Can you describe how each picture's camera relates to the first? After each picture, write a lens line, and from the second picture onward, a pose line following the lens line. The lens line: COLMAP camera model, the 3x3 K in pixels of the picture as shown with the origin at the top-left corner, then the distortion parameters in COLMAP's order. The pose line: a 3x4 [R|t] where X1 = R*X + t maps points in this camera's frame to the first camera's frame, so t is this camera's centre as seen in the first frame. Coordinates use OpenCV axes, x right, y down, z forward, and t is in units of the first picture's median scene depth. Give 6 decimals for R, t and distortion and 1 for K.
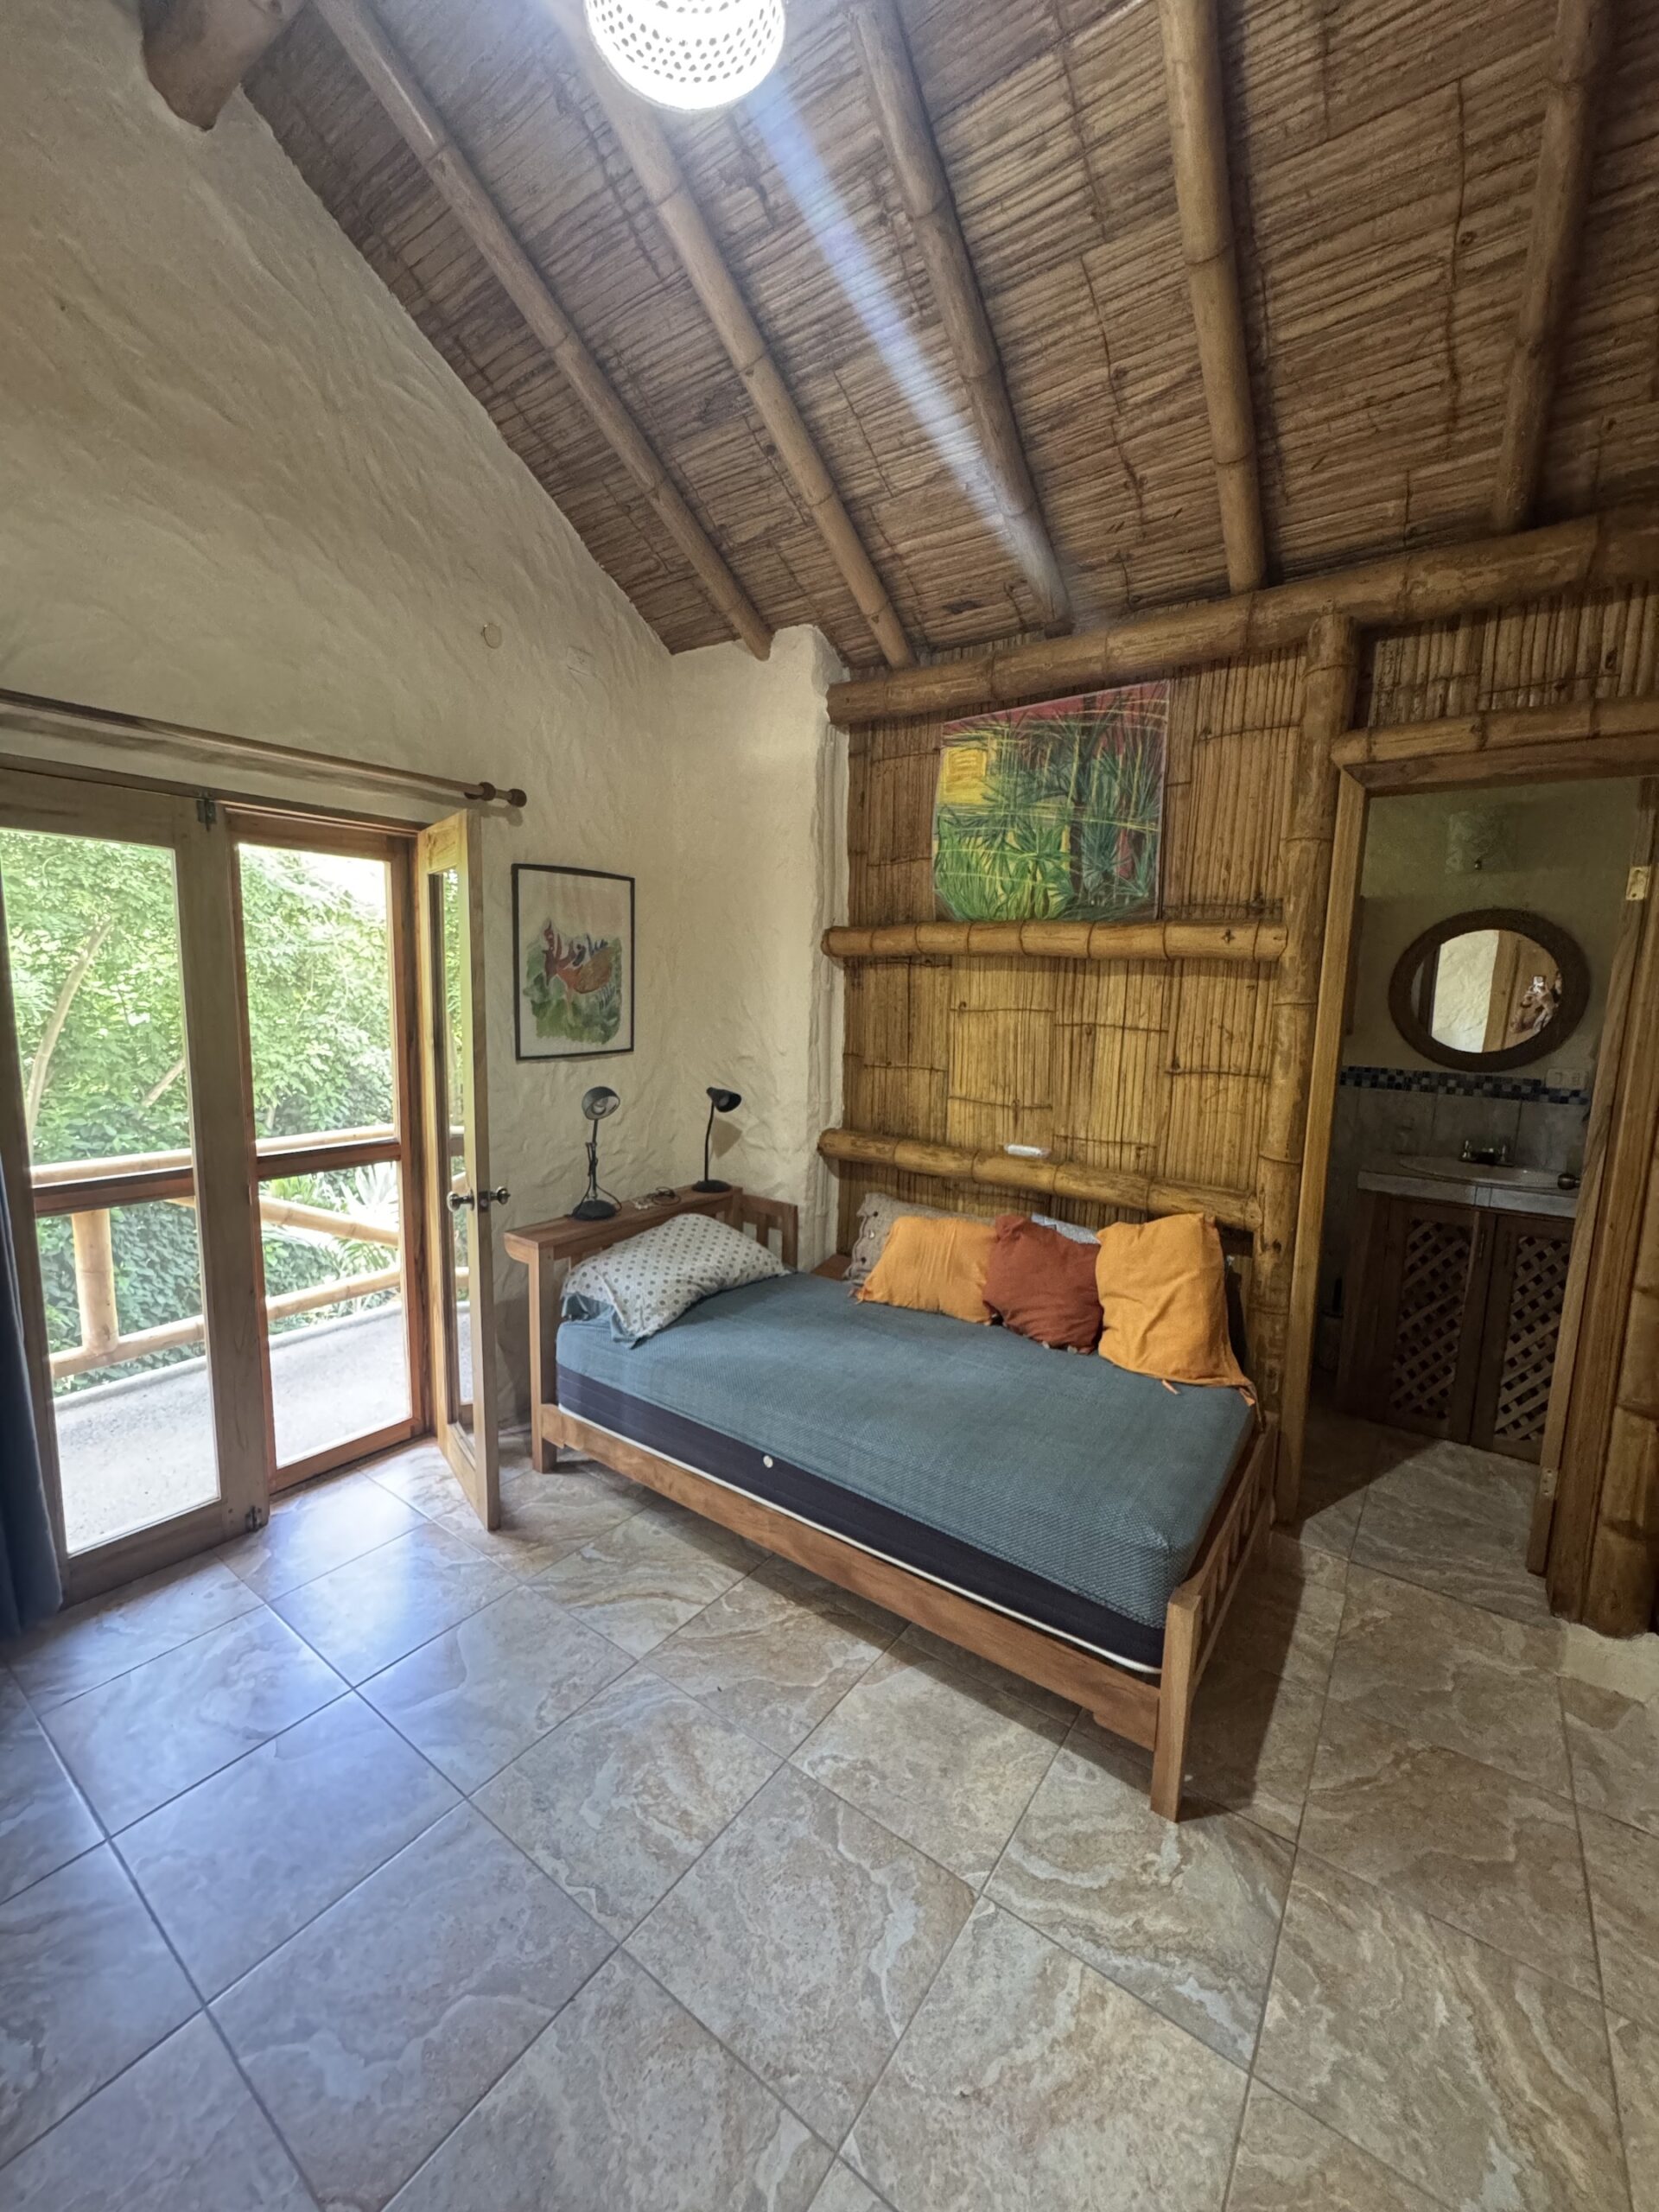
lens RADIAL K [[881.3, 0, 839.4], [0, 881.3, 1108.8], [0, 0, 1]] dist [-0.002801, 0.000232]
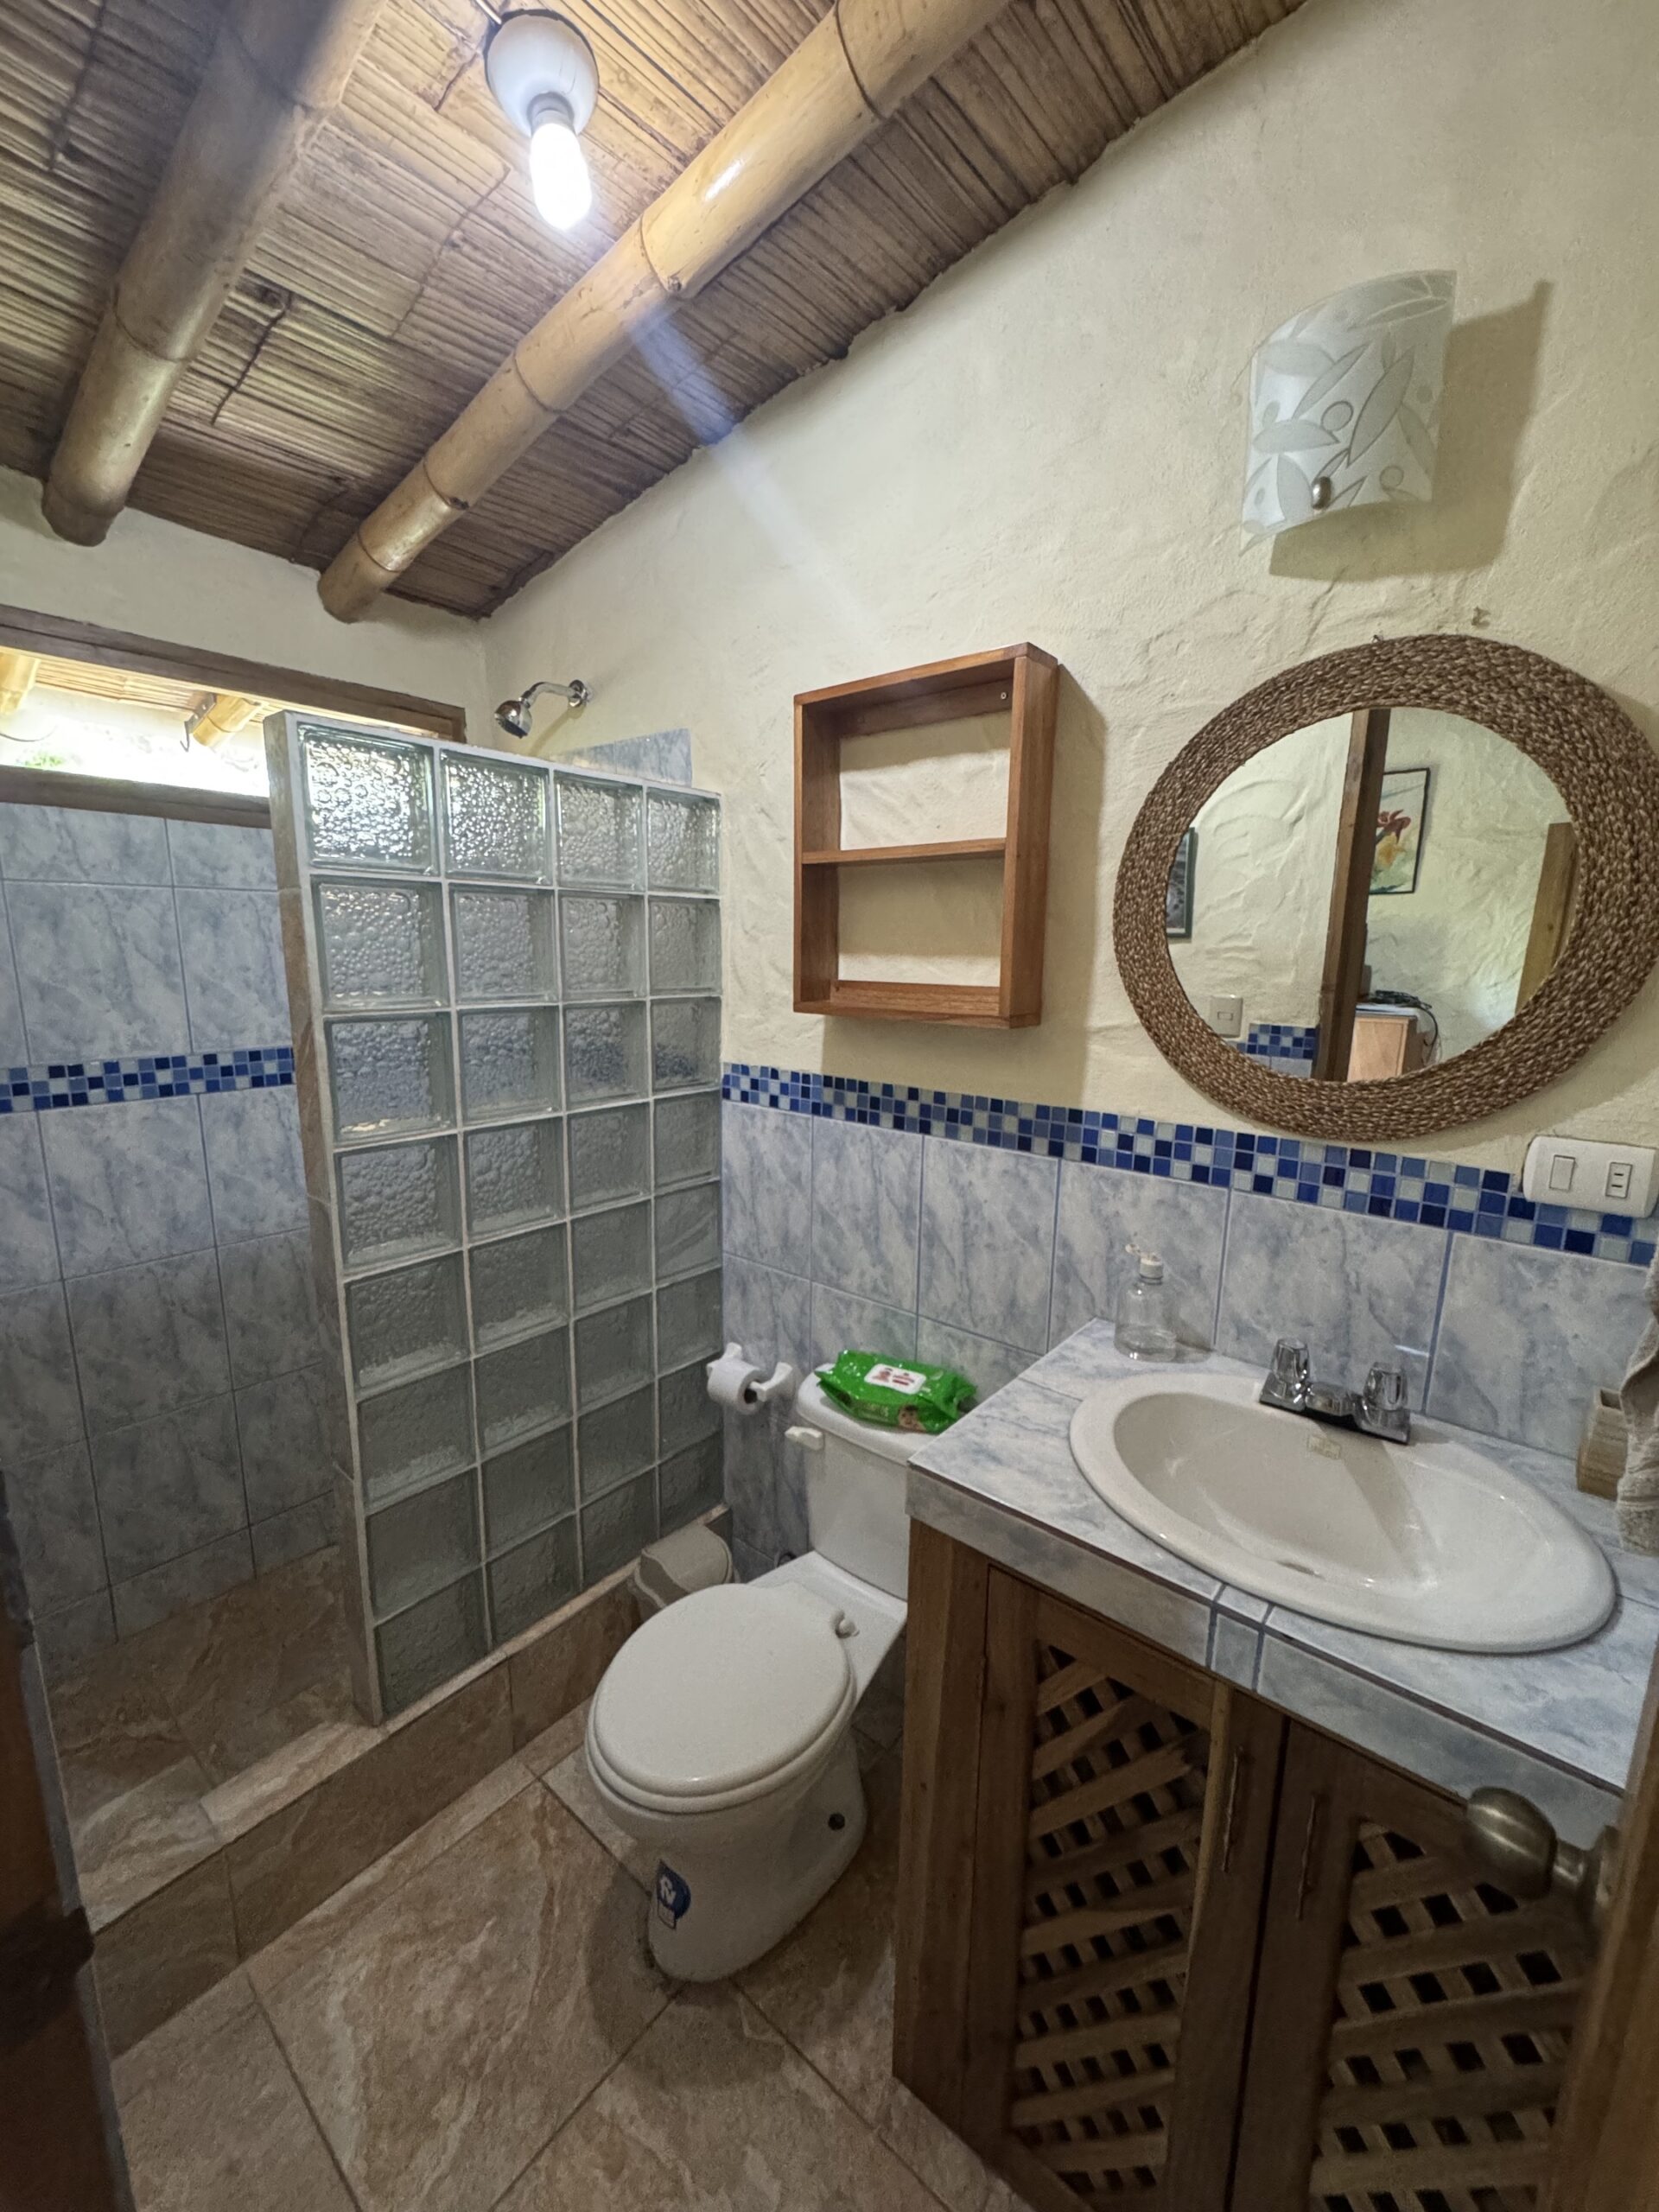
lens RADIAL K [[894.6, 0, 829.5], [0, 894.6, 1106.0], [0, 0, 1]] dist [0.001085, 0.000146]
pose [[0.998605, -0.003704, -0.052677, 0.559712], [0.006207, 0.998855, 0.047436, -0.074503], [0.052441, -0.047697, 0.997484, 0.653305]]
